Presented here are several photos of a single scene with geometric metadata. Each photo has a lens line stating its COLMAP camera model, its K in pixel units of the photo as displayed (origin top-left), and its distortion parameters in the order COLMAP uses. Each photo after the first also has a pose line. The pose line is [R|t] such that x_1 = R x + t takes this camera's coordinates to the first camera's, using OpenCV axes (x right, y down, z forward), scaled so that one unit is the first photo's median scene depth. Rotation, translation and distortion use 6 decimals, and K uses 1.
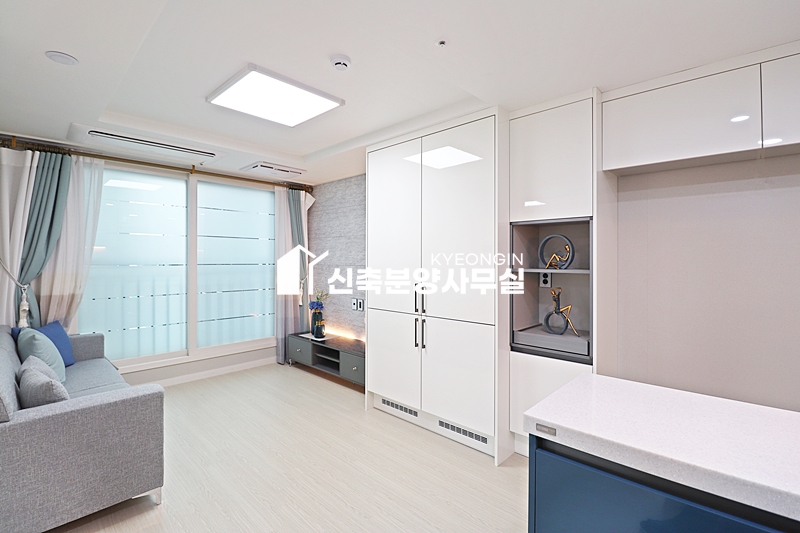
lens RADIAL K [[373.2, 0, 401.2], [0, 373.2, 261.1], [0, 0, 1]] dist [-0.002778, -0.004881]
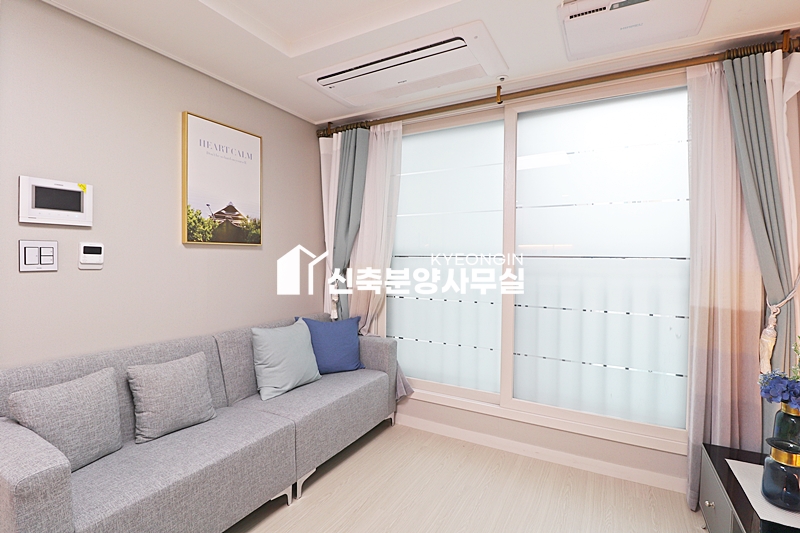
lens RADIAL K [[373.2, 0, 401.2], [0, 373.2, 261.1], [0, 0, 1]] dist [-0.002778, -0.004881]
pose [[0.254335, 0.011600, -0.967047, -0.020282], [-0.016242, 0.999838, 0.007721, 0.015307], [0.966980, 0.013743, 0.254483, 0.722695]]
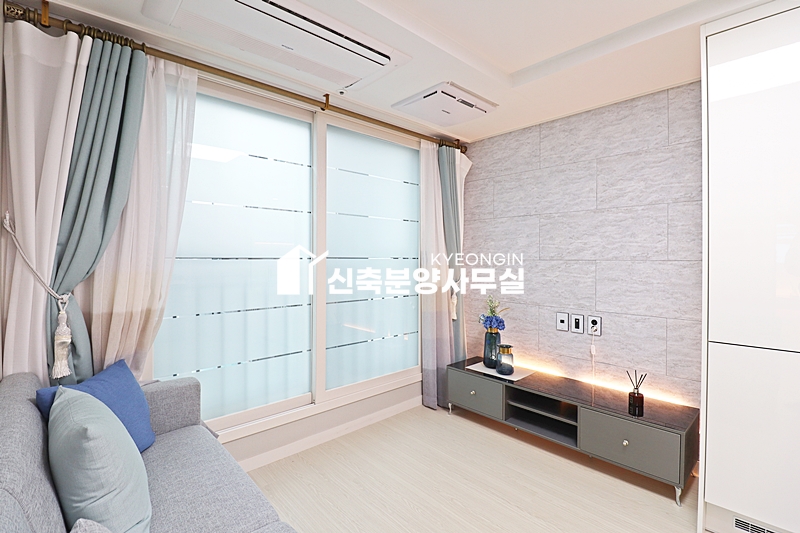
lens RADIAL K [[374.9, 0, 401.4], [0, 374.9, 258.0], [0, 0, 1]] dist [-0.004109, -0.001239]
pose [[0.998029, 0.001643, -0.062740, -0.404846], [-0.001681, 0.999998, -0.000554, 0.010419], [0.062739, 0.000659, 0.998030, 0.401159]]
